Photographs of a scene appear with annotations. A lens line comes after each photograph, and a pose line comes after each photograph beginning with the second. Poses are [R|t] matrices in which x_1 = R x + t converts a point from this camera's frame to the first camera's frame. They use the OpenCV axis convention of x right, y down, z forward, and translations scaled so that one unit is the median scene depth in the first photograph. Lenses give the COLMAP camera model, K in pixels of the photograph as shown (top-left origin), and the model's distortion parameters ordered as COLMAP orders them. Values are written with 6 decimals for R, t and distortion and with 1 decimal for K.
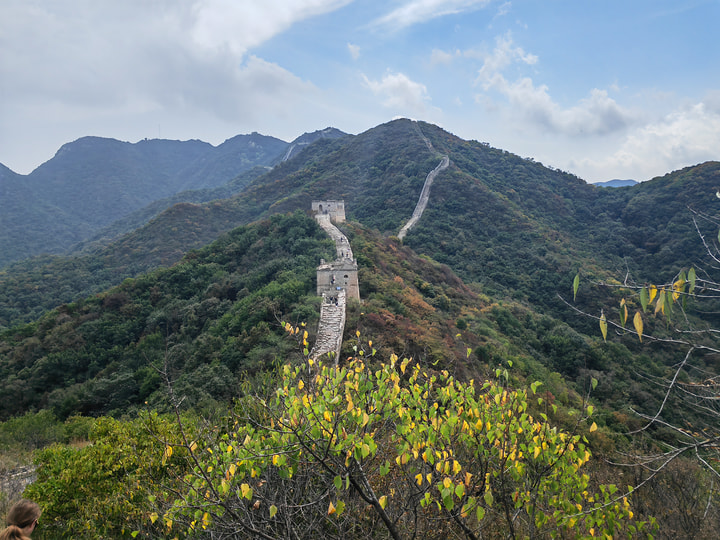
lens RADIAL K [[545.9, 0, 355.5], [0, 545.9, 263.0], [0, 0, 1]] dist [0.037939, -0.031064]
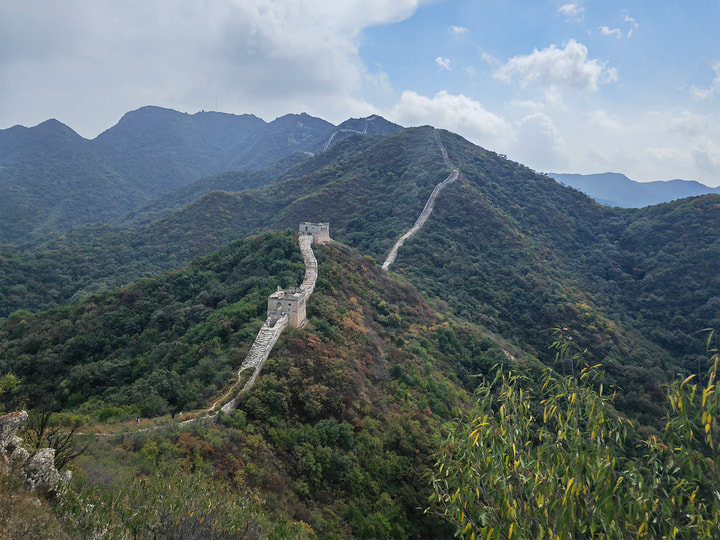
lens RADIAL K [[545.9, 0, 355.8], [0, 545.9, 265.2], [0, 0, 1]] dist [0.037939, -0.031064]
pose [[0.992263, 0.089631, -0.085914, 0.087879], [-0.085146, 0.994875, 0.054531, -0.055729], [0.090361, -0.046794, 0.994809, -0.105046]]
